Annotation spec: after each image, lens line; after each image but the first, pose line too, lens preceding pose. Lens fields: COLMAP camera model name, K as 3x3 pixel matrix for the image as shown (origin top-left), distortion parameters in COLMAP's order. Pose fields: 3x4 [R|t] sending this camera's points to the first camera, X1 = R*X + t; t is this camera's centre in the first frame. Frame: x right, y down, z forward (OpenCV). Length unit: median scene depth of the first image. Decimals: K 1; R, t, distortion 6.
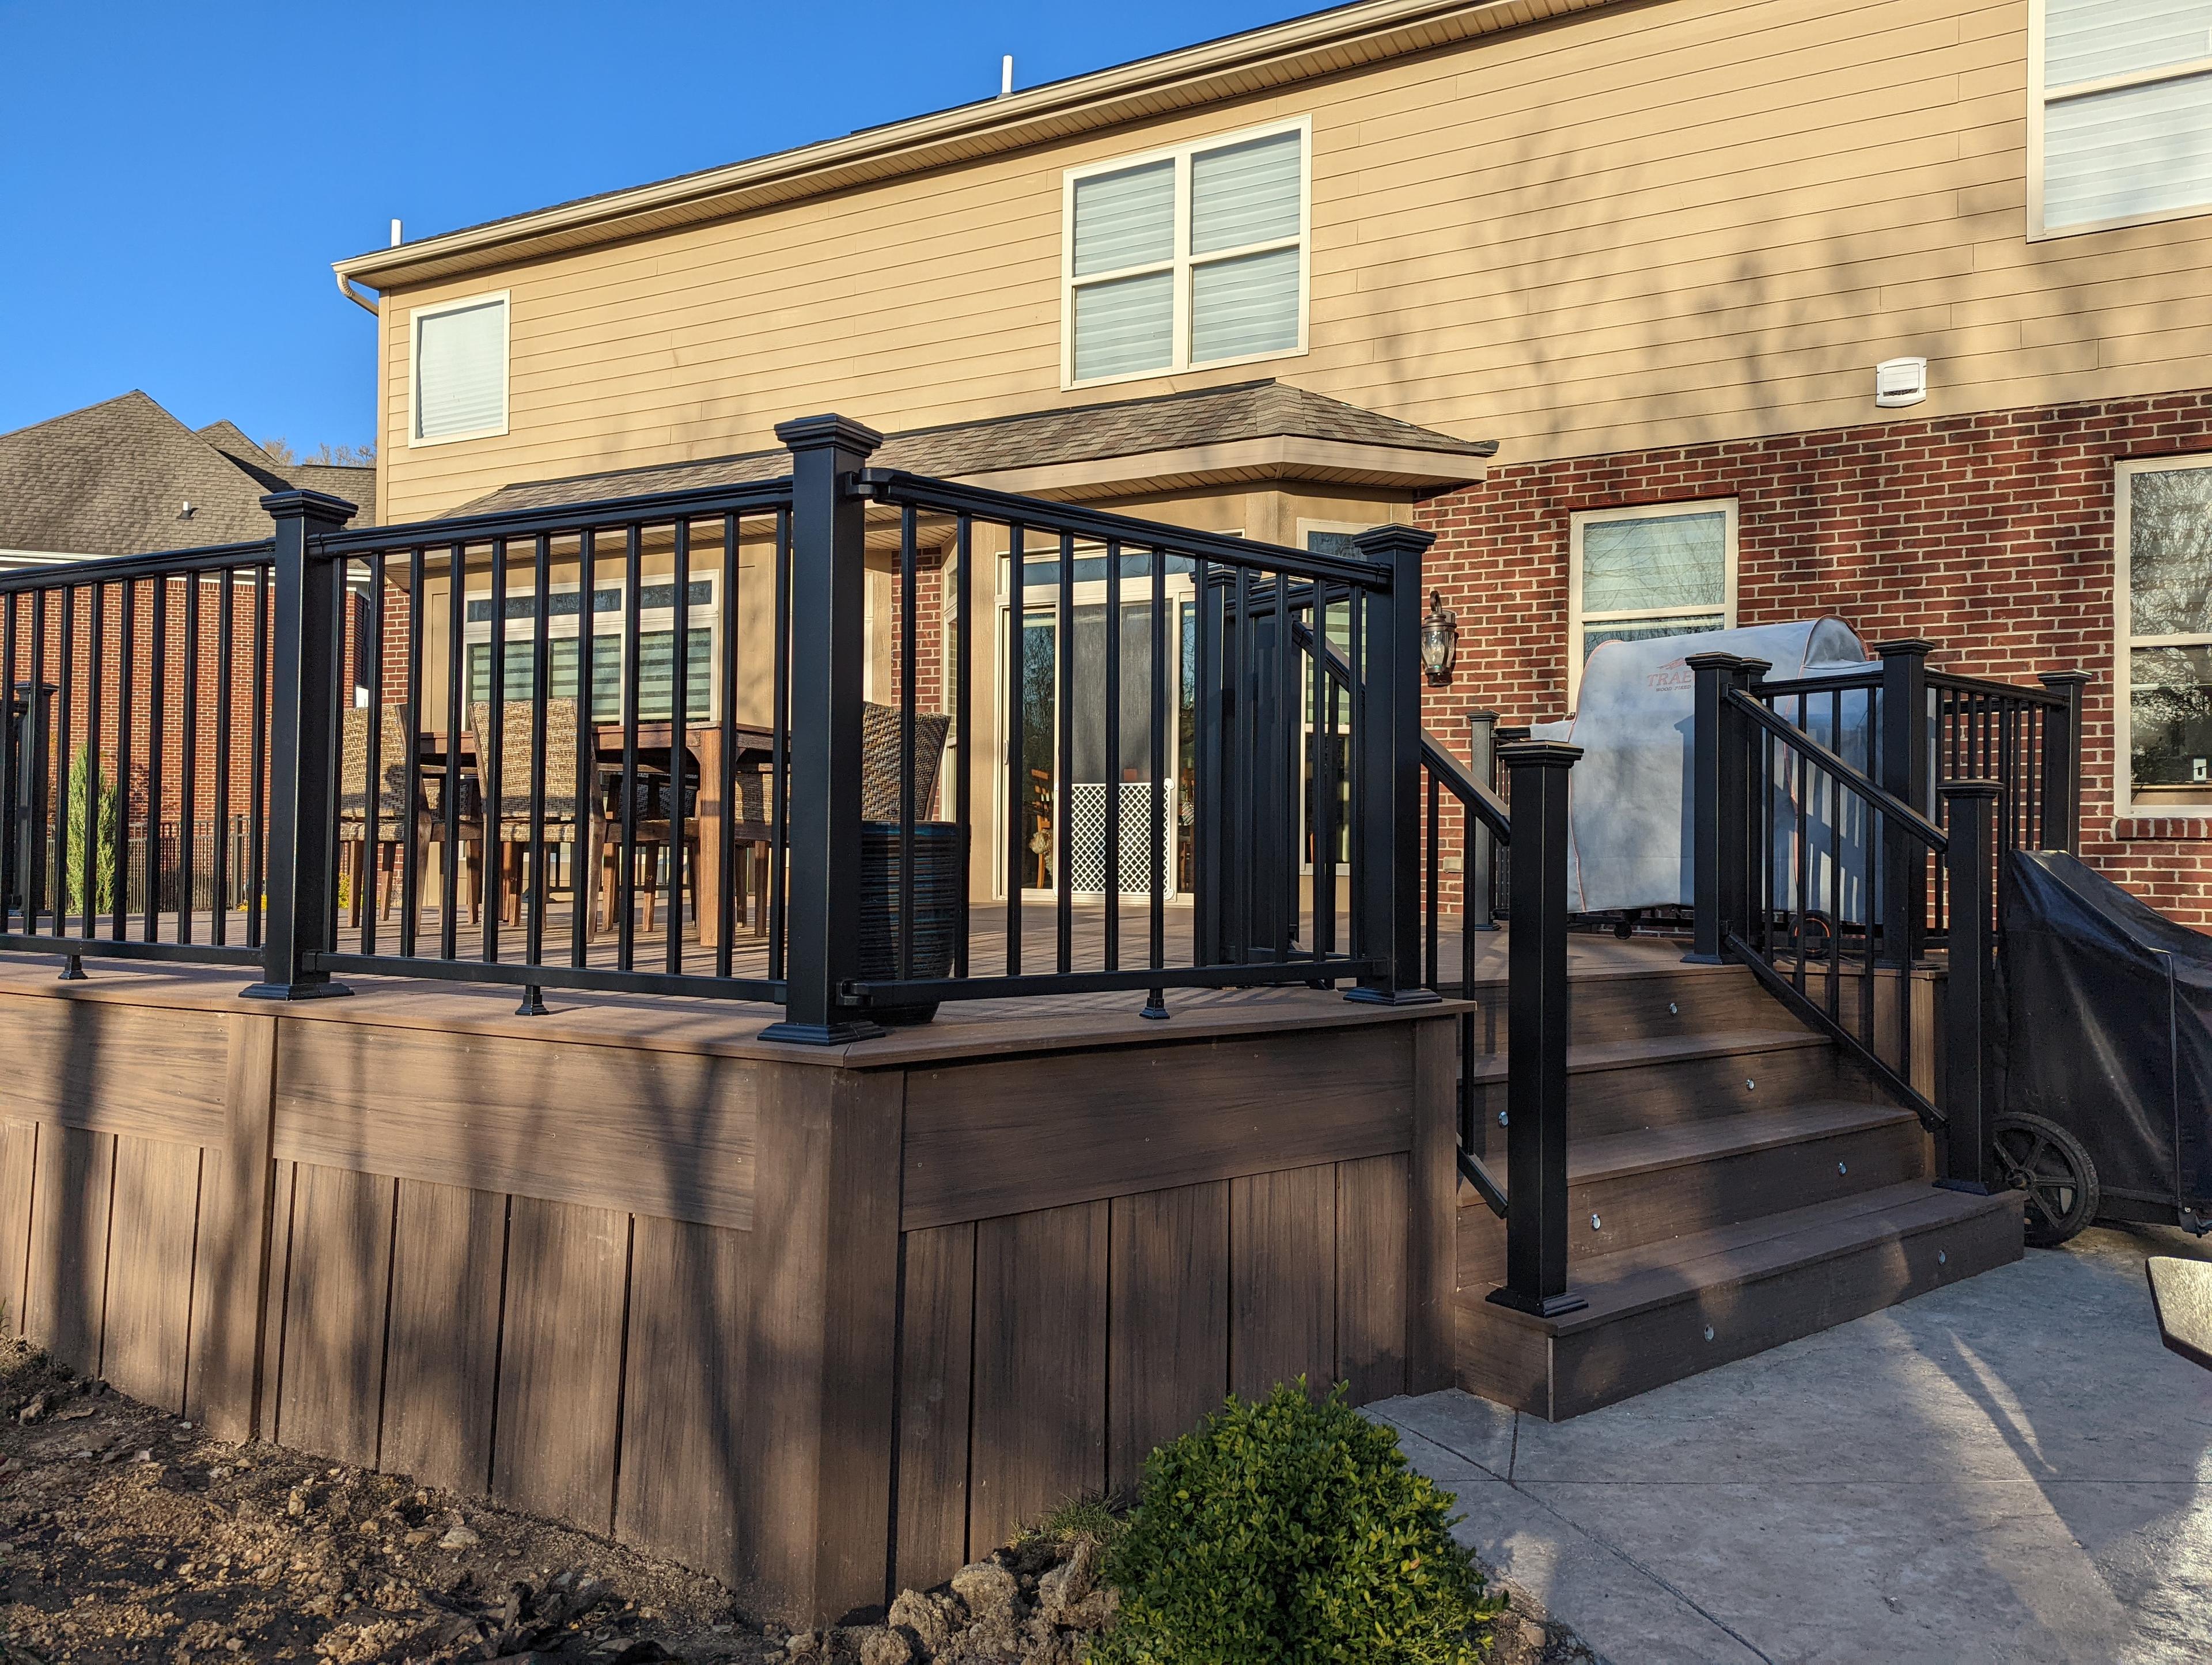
lens RADIAL K [[1529.4, 0, 1110.7], [0, 1529.4, 824.7], [0, 0, 1]] dist [0.069526, -0.061482]
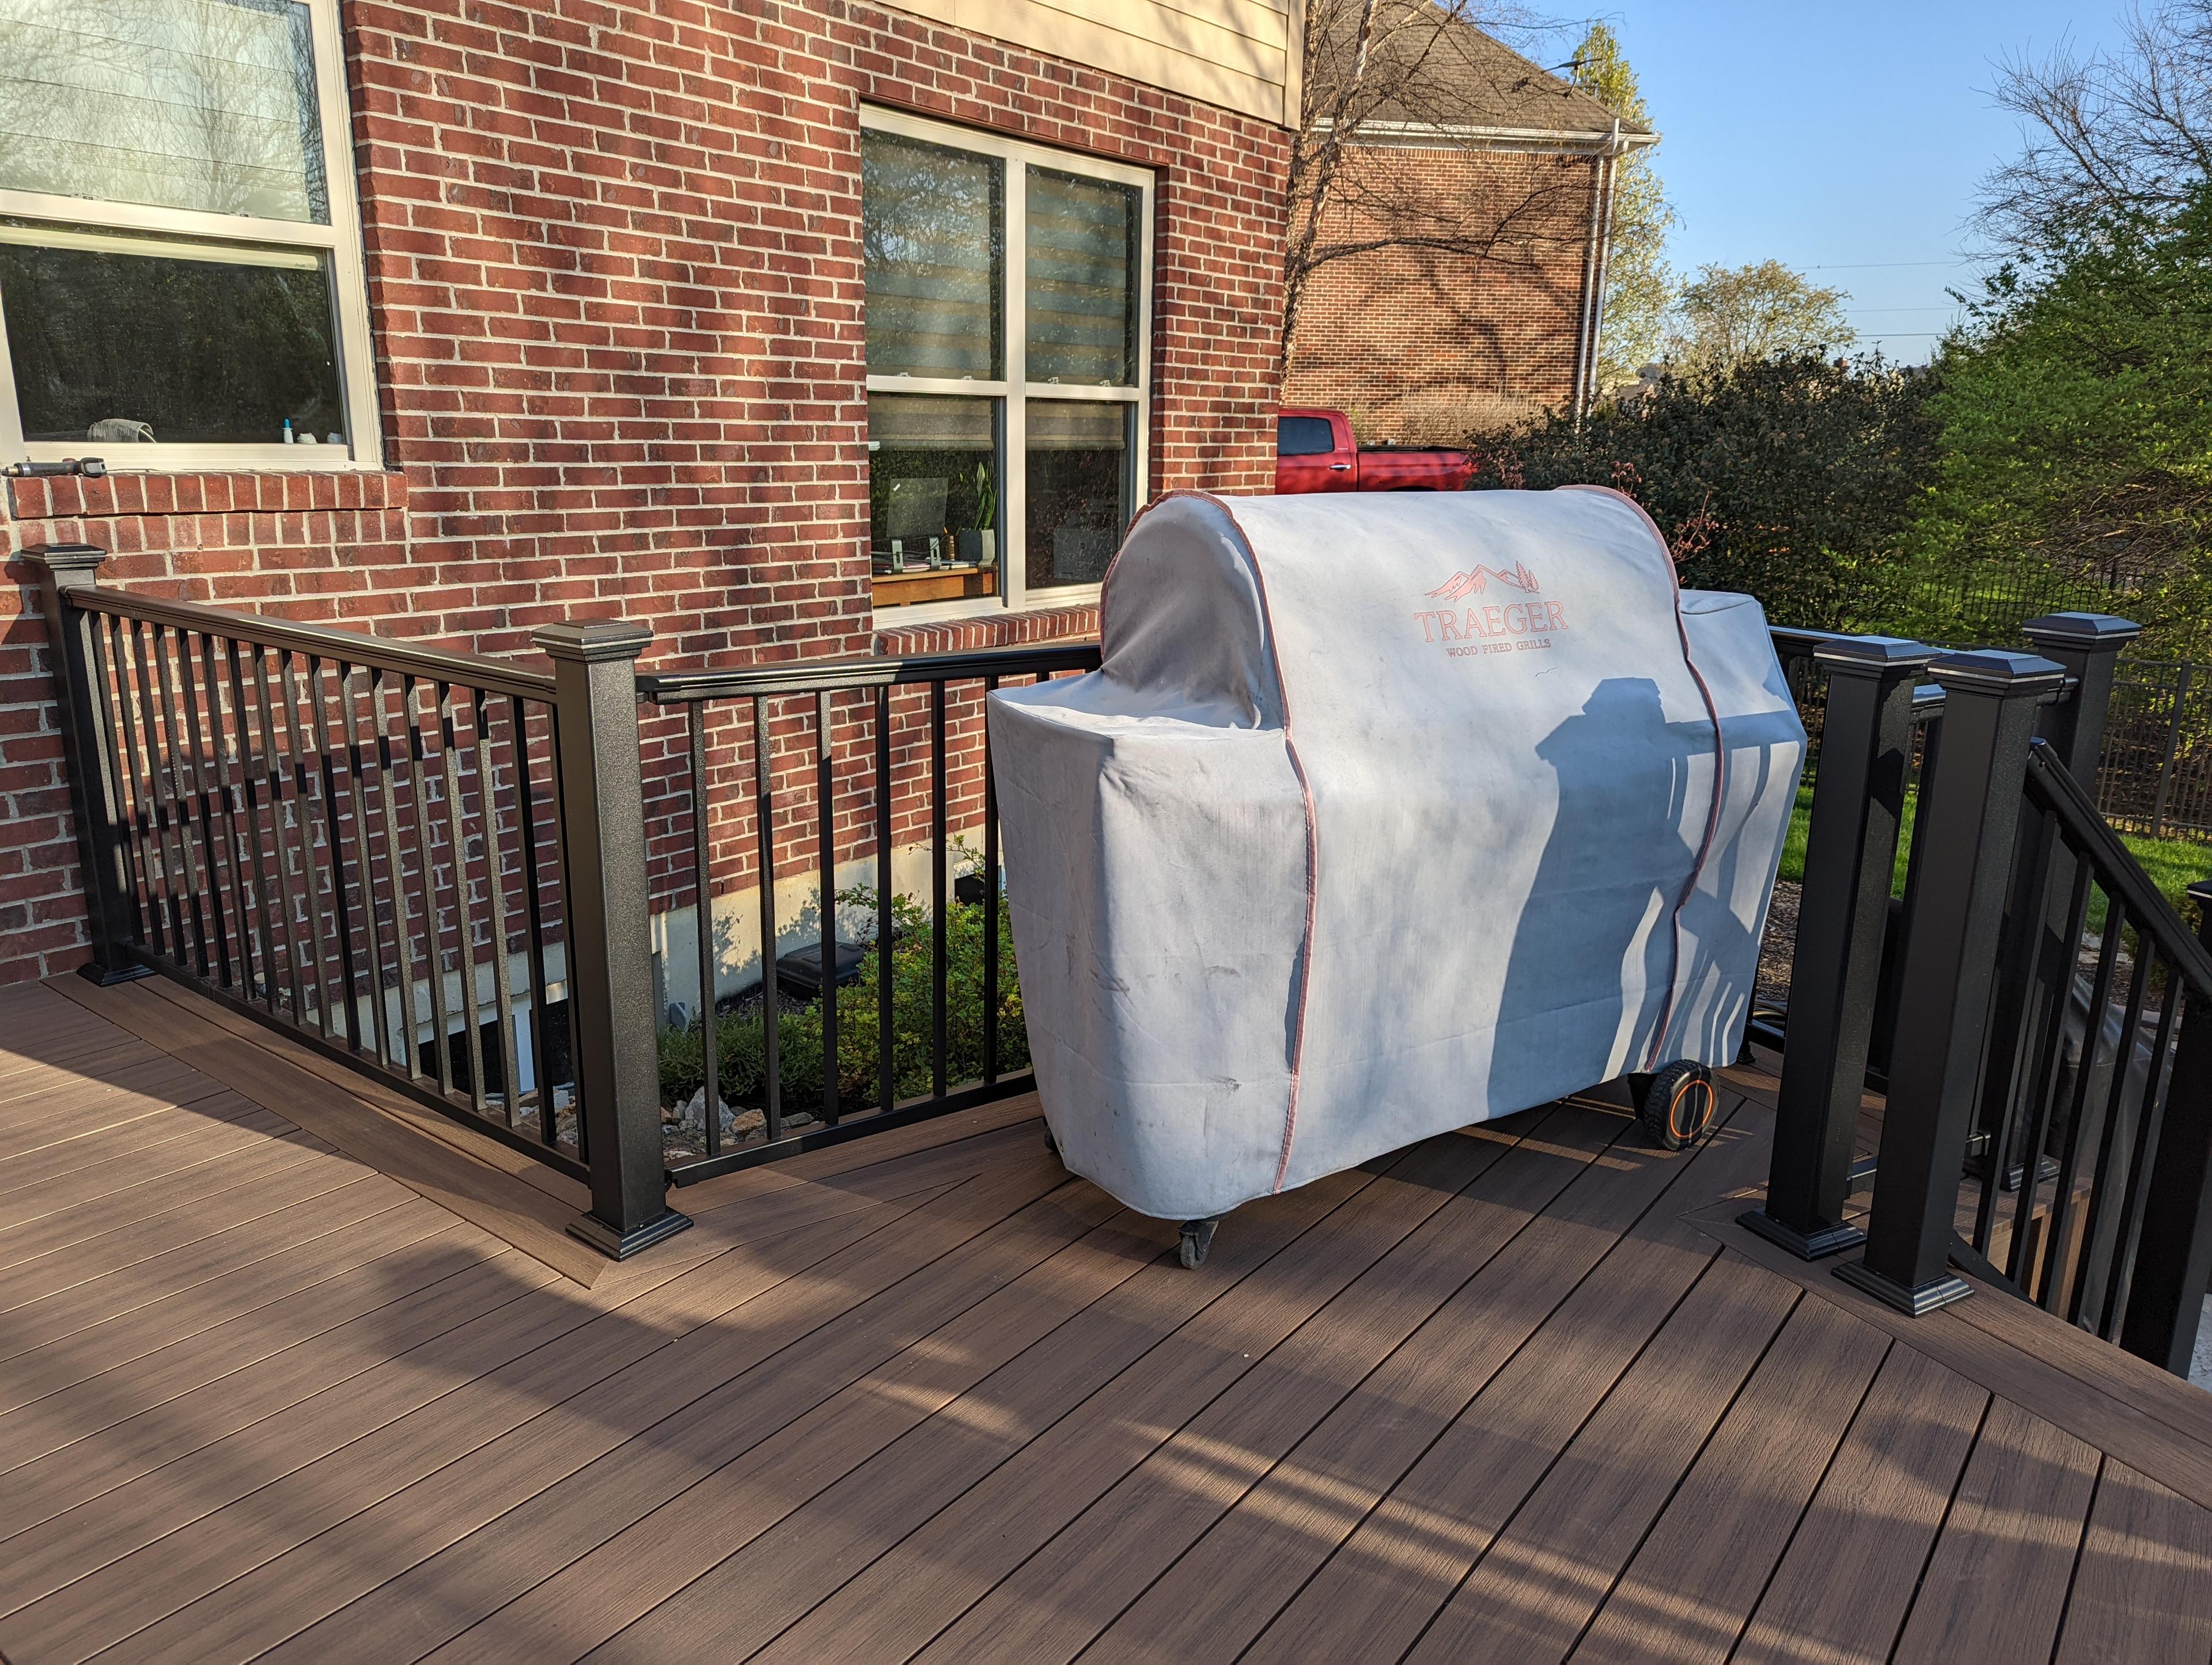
lens RADIAL K [[1555.9, 0, 1090.3], [0, 1555.9, 813.4], [0, 0, 1]] dist [0.068065, -0.062729]
pose [[0.182811, -0.246031, 0.951866, -0.049864], [-0.033810, 0.966036, 0.256187, -0.096687], [-0.982567, -0.079017, 0.168284, 0.647433]]
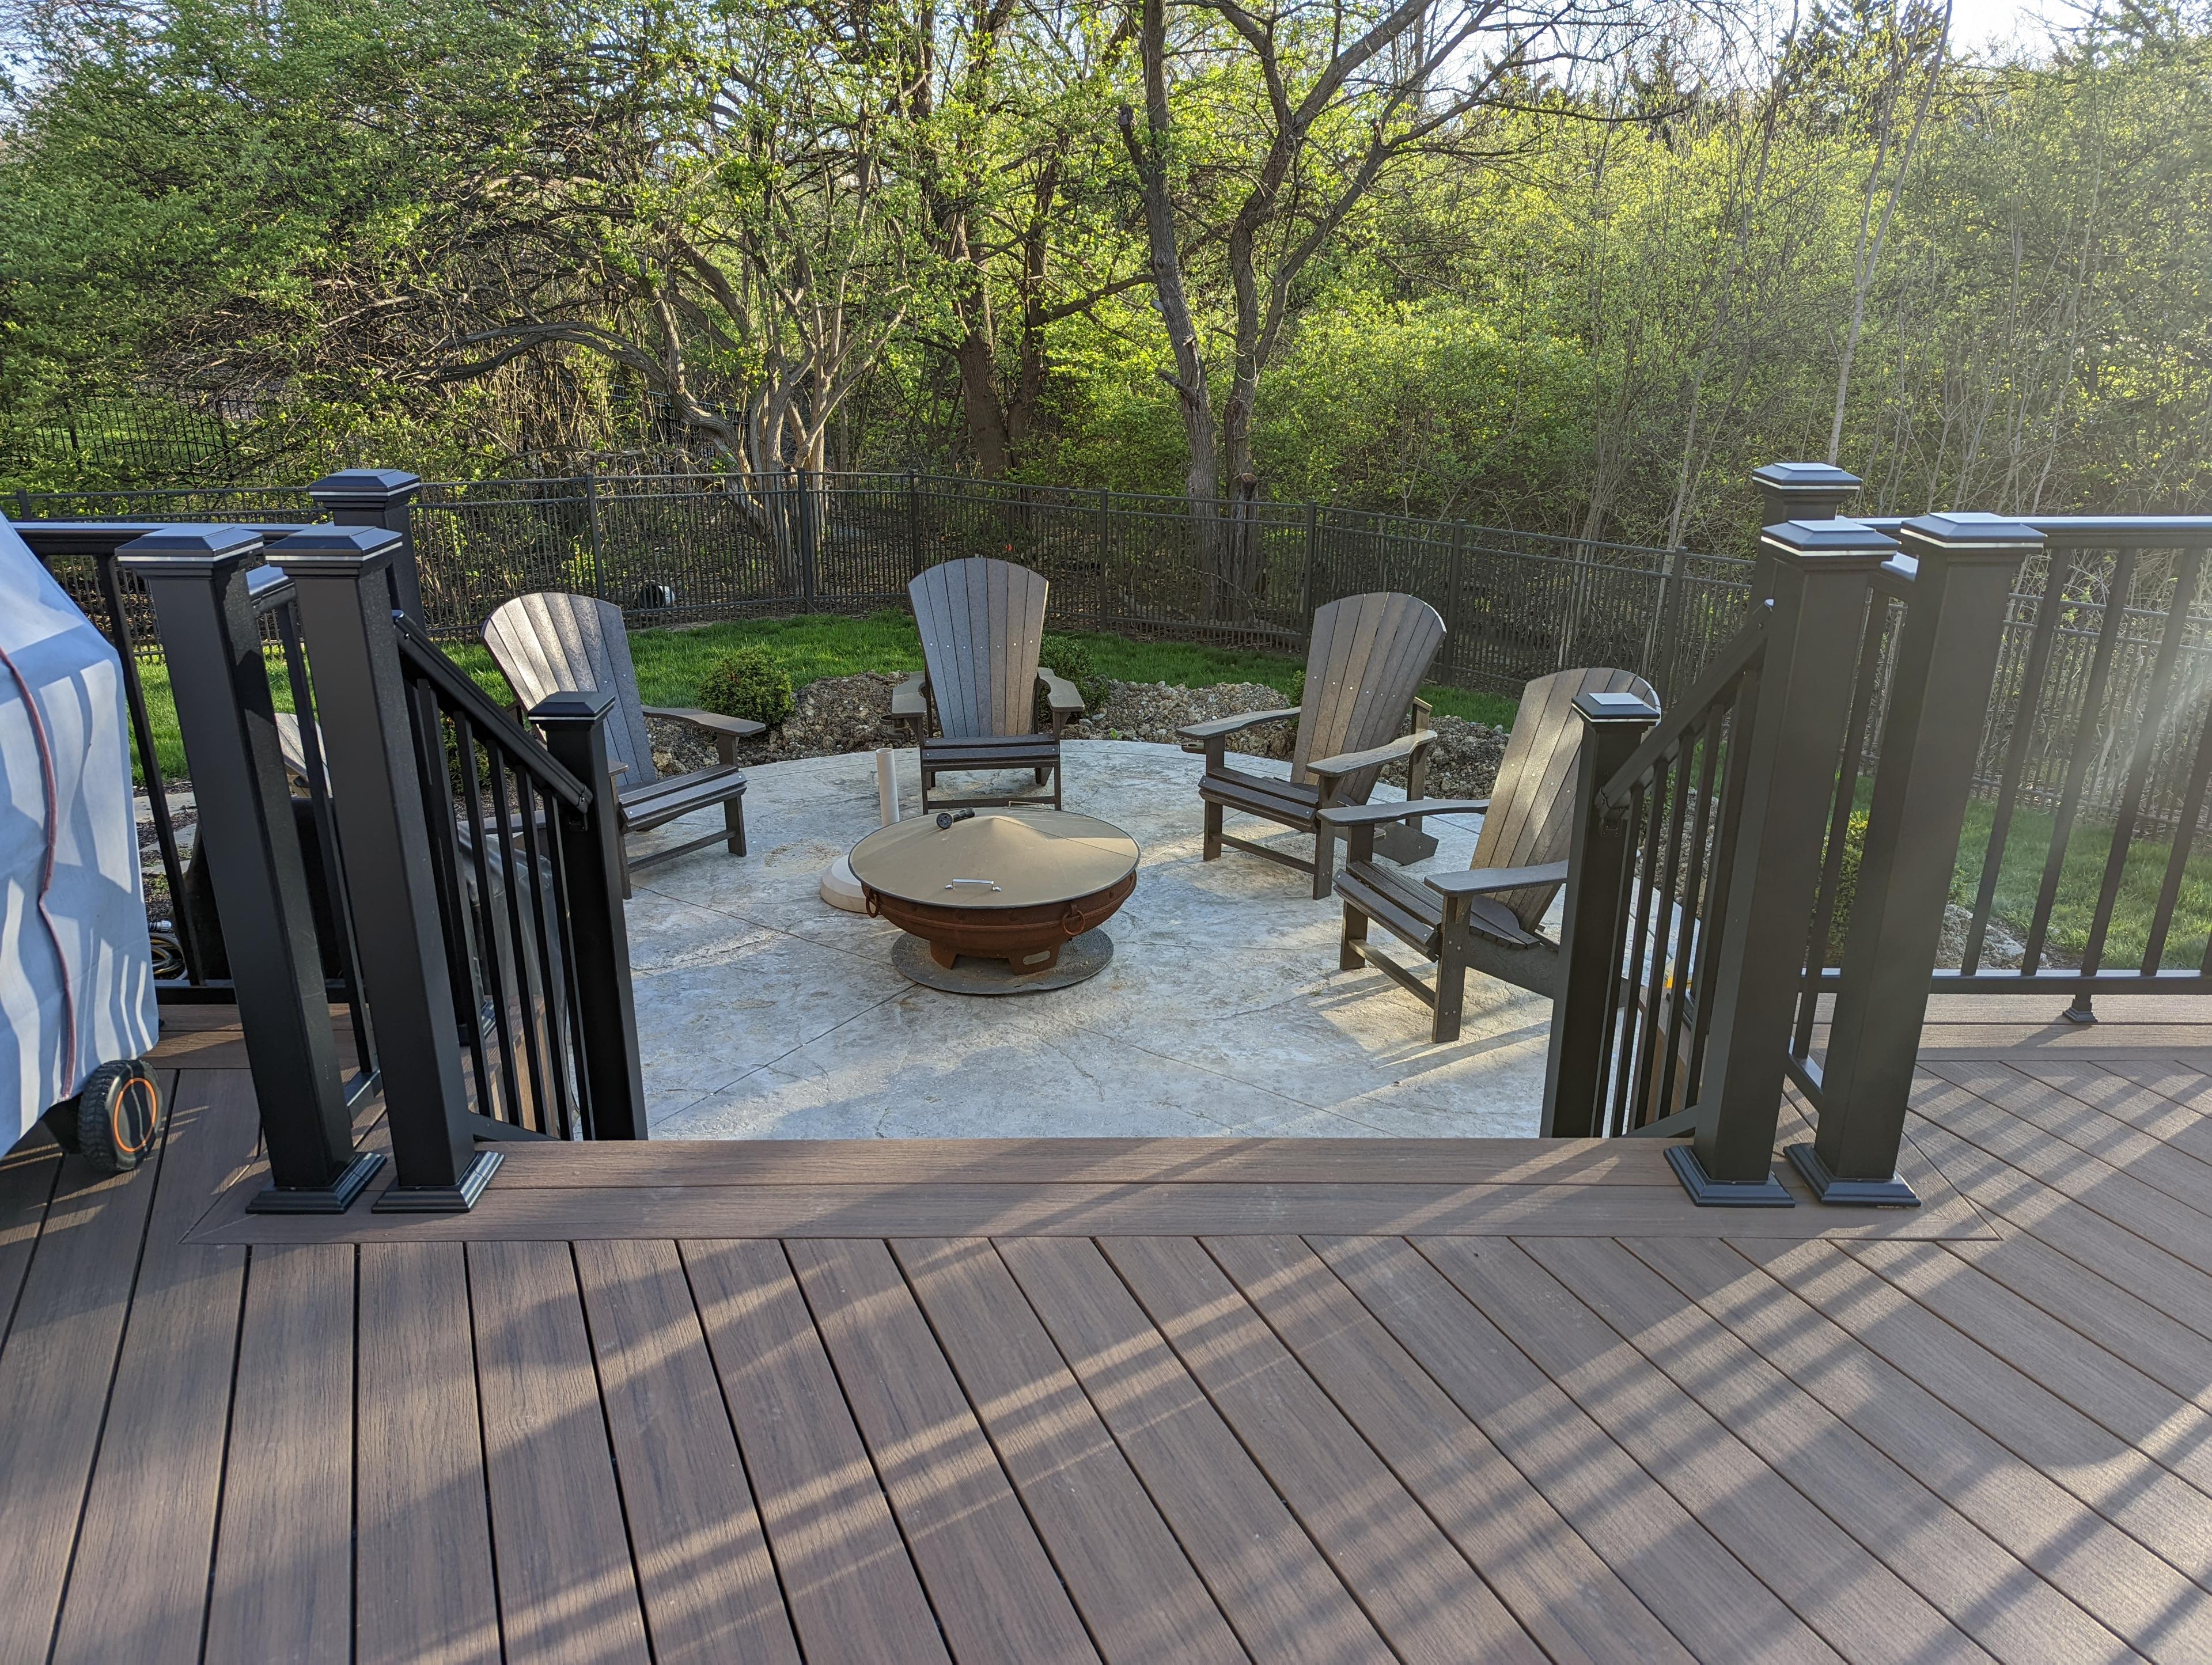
lens RADIAL K [[1557.9, 0, 1104.6], [0, 1557.9, 825.7], [0, 0, 1]] dist [0.058635, -0.037939]
pose [[-0.778587, -0.223396, 0.586427, -0.014166], [-0.024051, 0.944426, 0.327843, -0.099279], [-0.627076, 0.241150, -0.740691, 0.660395]]
